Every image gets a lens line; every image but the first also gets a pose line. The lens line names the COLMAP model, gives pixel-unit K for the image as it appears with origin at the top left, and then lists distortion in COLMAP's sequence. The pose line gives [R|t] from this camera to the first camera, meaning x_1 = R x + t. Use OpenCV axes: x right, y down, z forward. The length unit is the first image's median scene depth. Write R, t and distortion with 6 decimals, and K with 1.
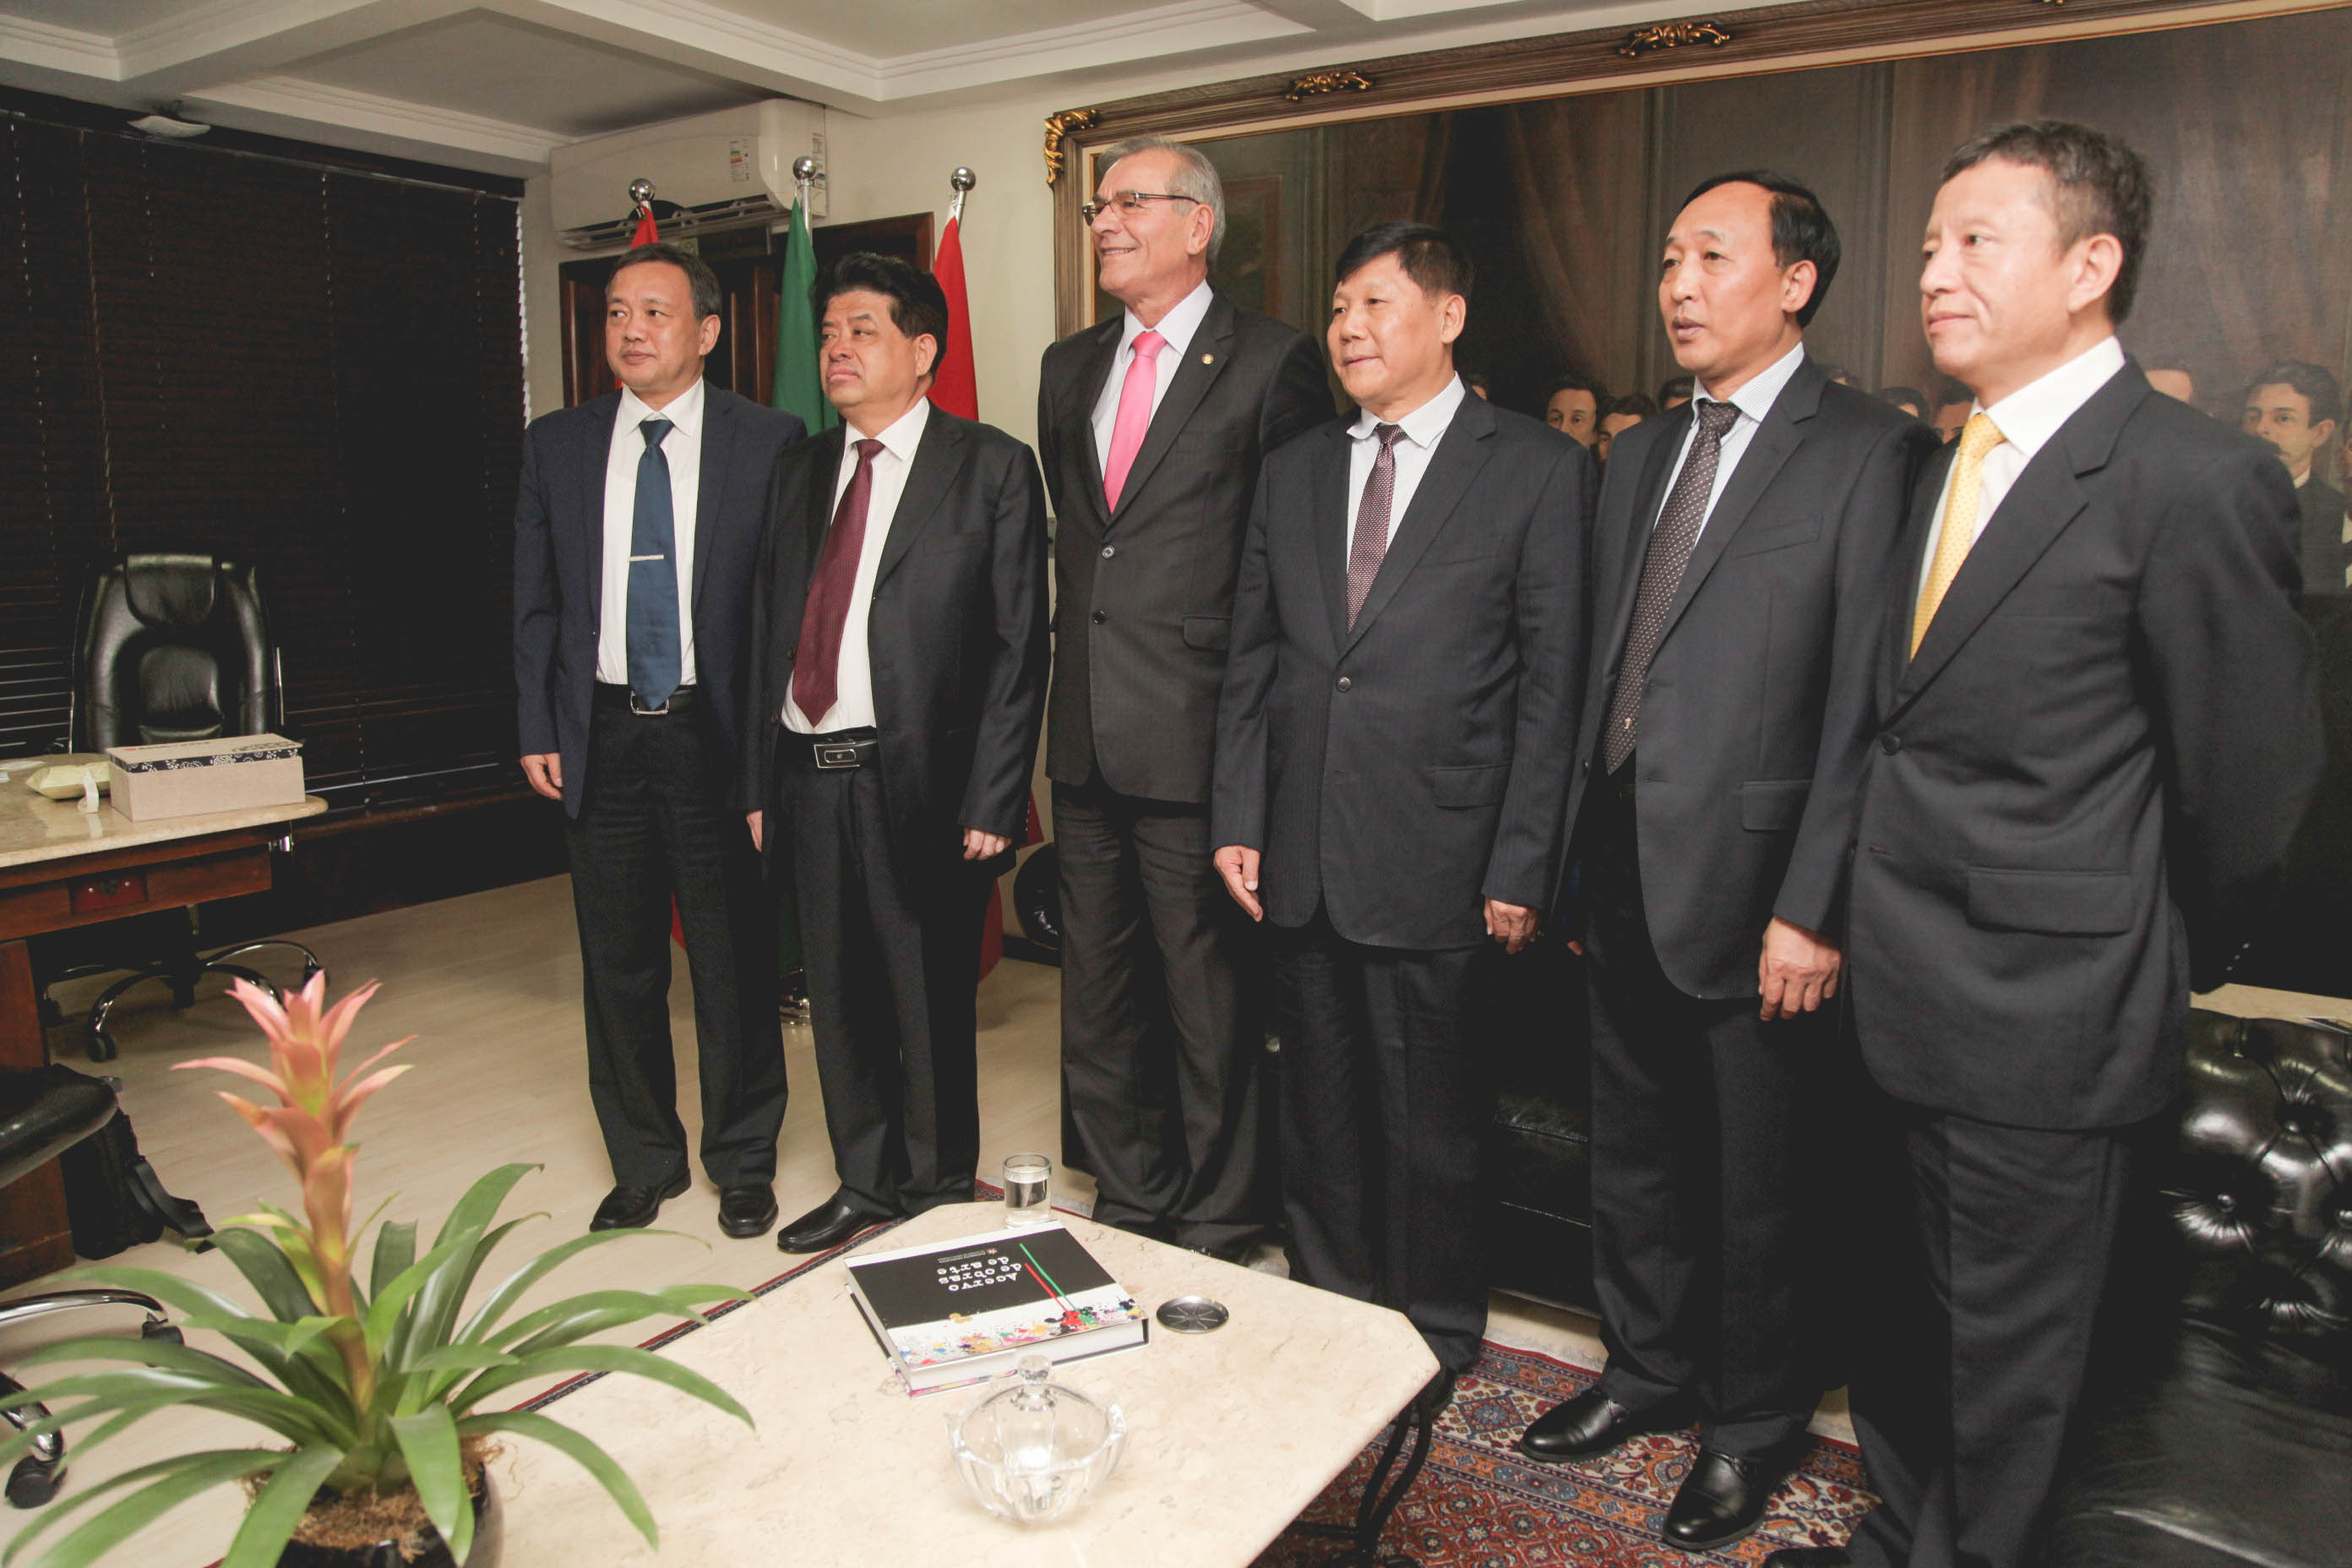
lens RADIAL K [[1664.4, 0, 1174.5], [0, 1664.4, 794.6], [0, 0, 1]] dist [-0.118023, 0.065633]
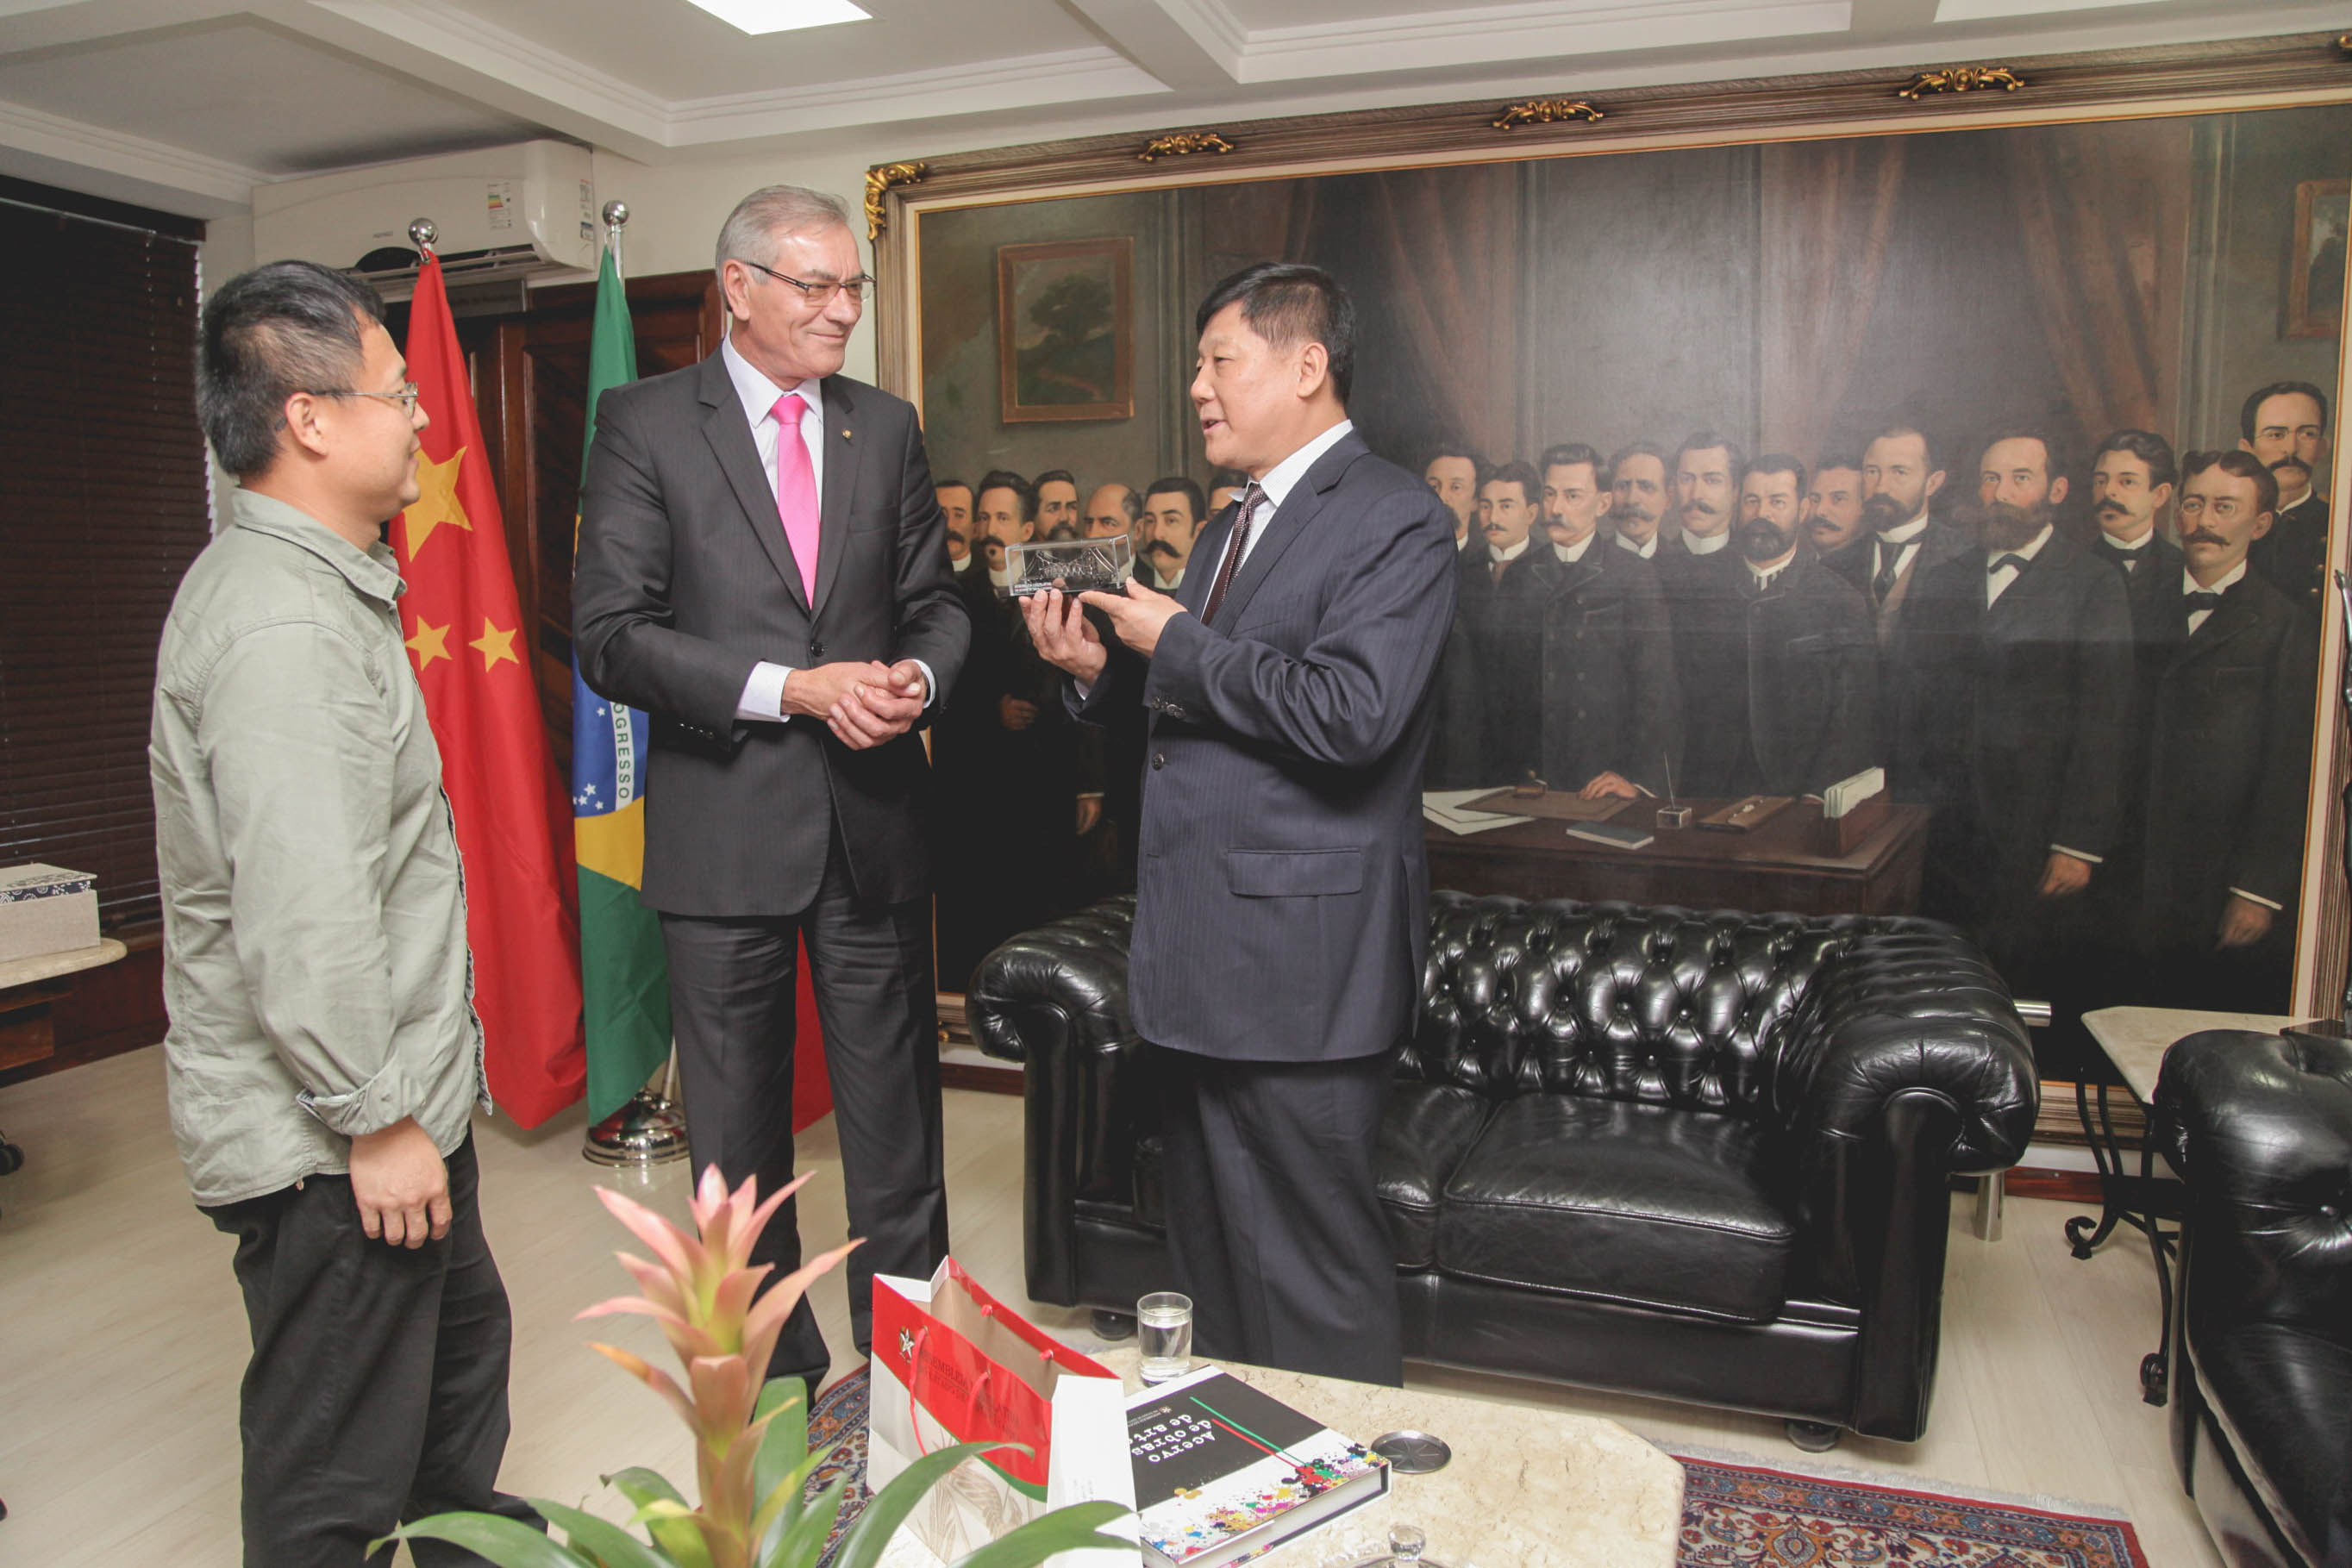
lens RADIAL K [[1689.1, 0, 1156.5], [0, 1689.1, 783.7], [0, 0, 1]] dist [-0.121694, 0.077541]
pose [[0.972276, -0.038170, 0.230701, -0.189228], [0.051248, 0.997385, -0.050962, -0.007106], [-0.228153, 0.061372, 0.971689, 0.072095]]
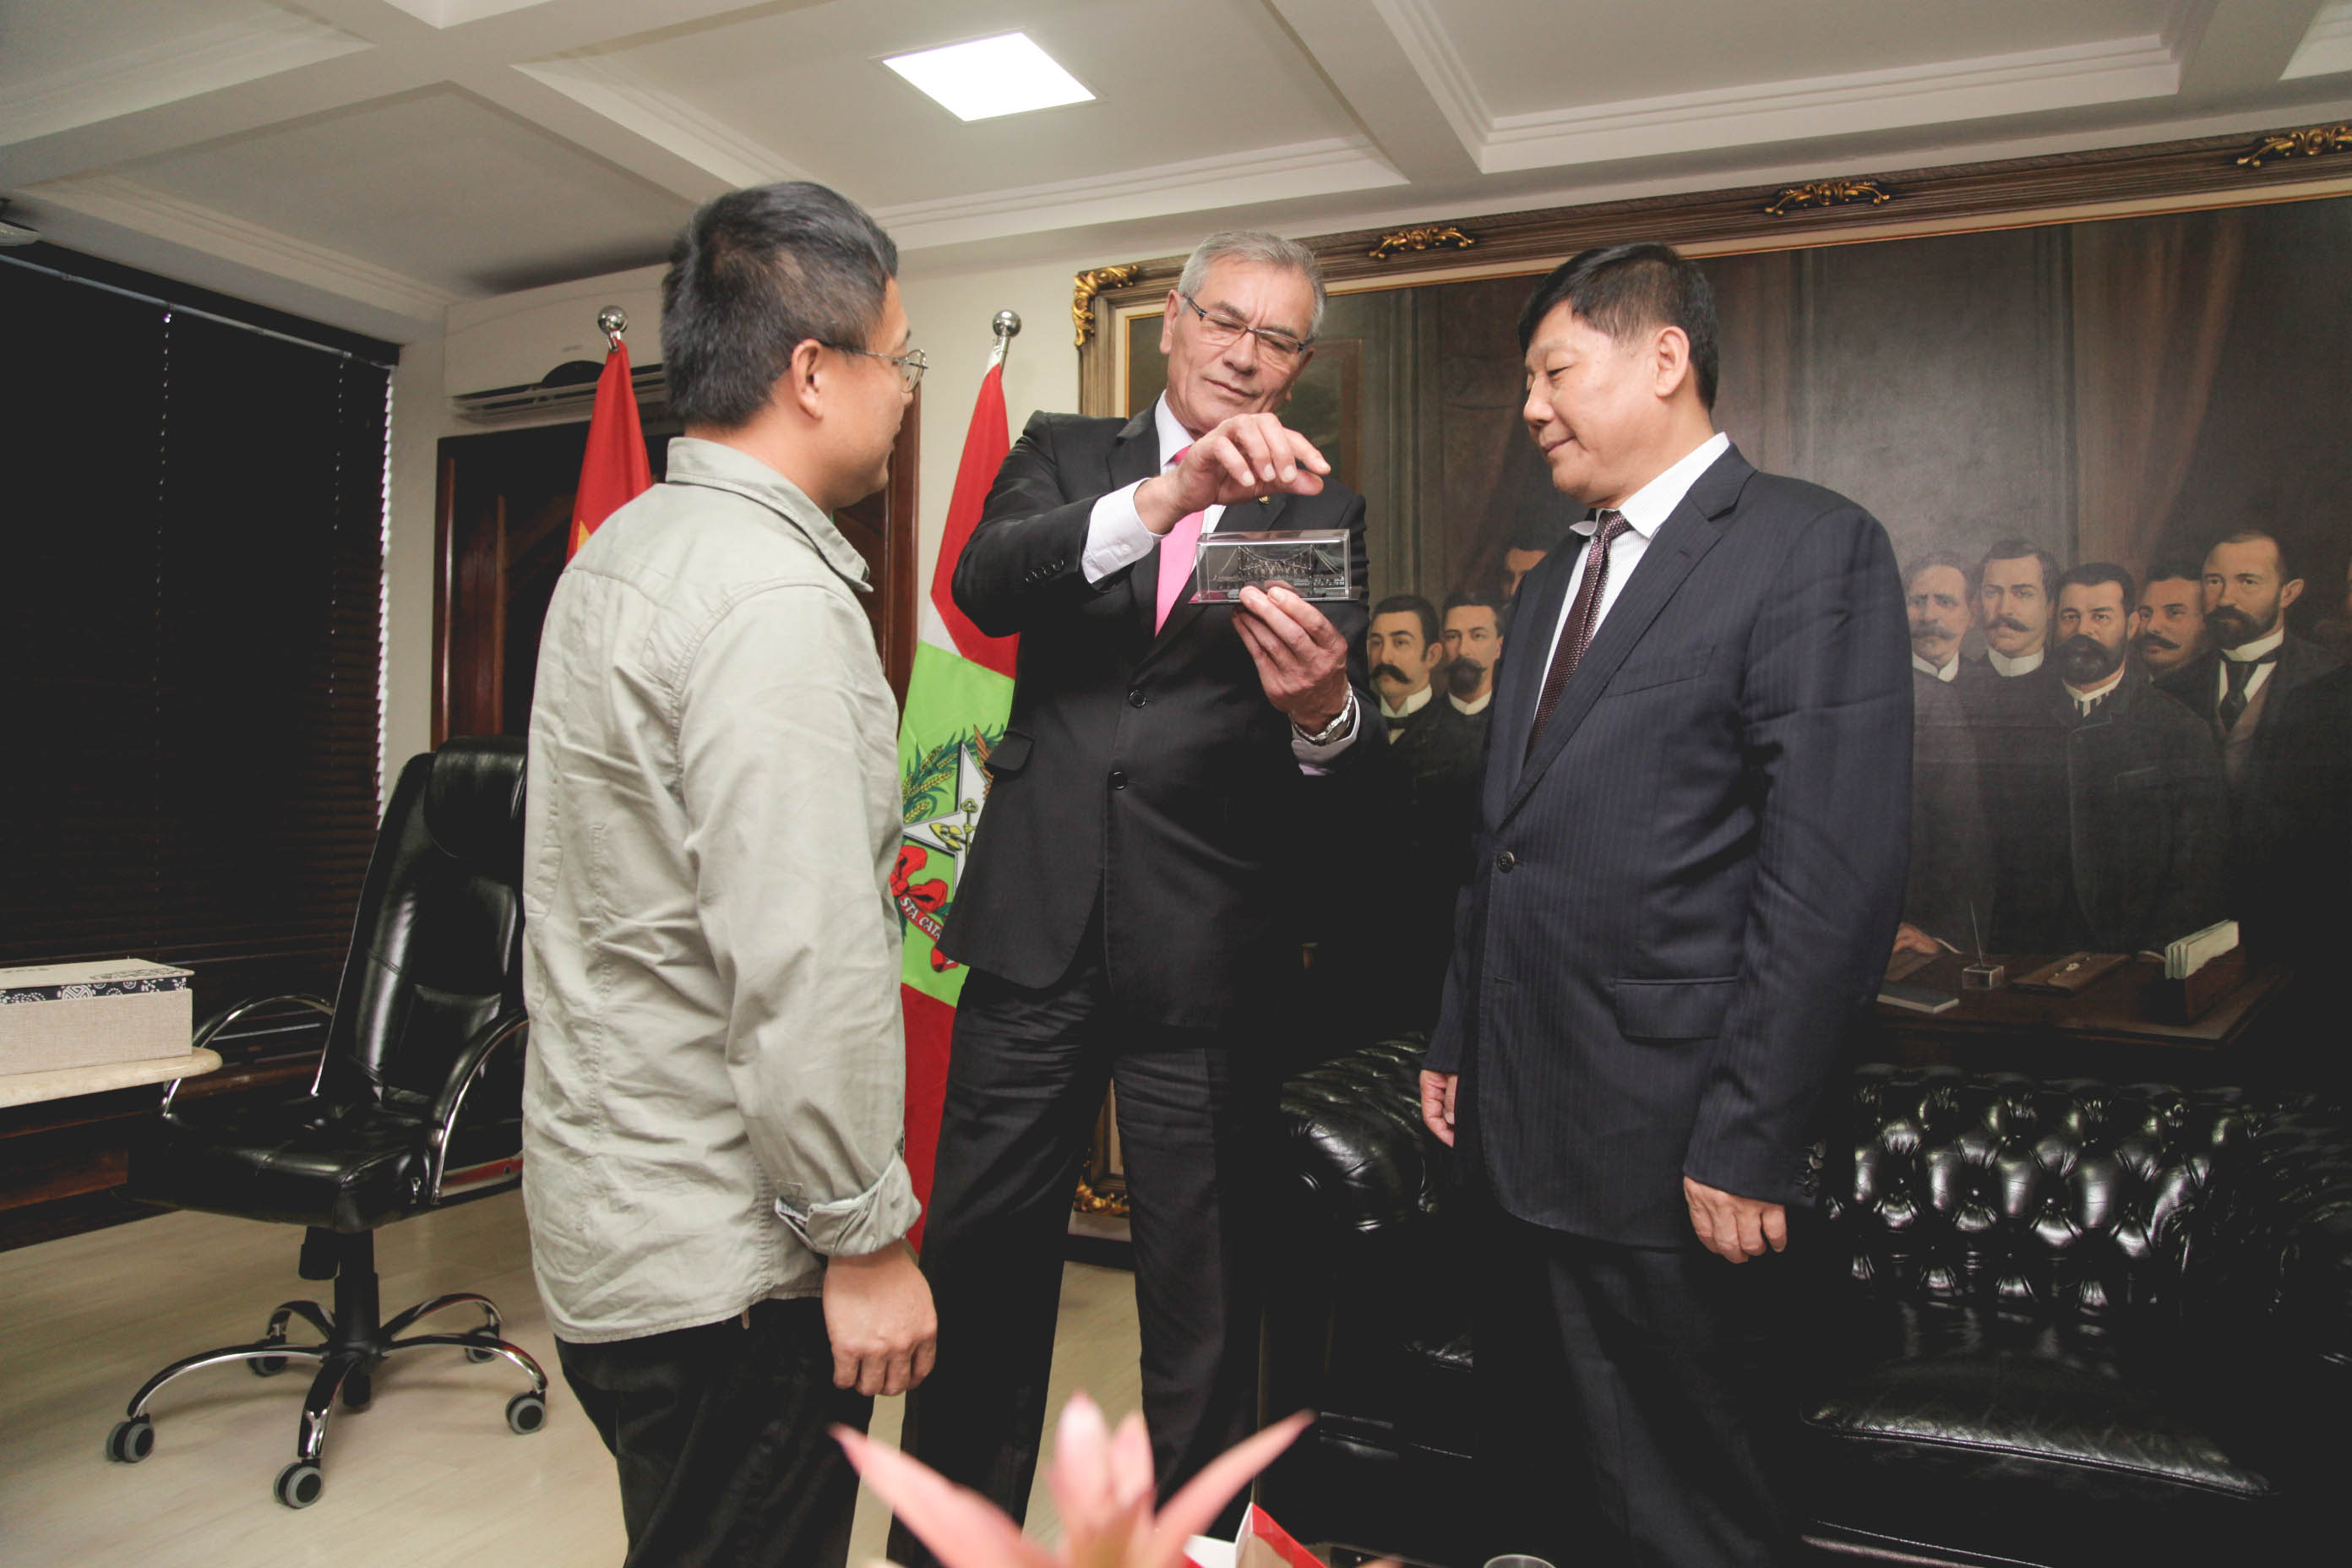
lens RADIAL K [[1634.4, 0, 1167.0], [0, 1634.4, 785.1], [0, 0, 1]] dist [-0.127383, 0.077553]
pose [[0.986701, 0.007059, 0.162390, -0.214851], [0.021154, 0.984984, -0.171347, 0.013783], [-0.161161, 0.172503, 0.971735, 0.235256]]
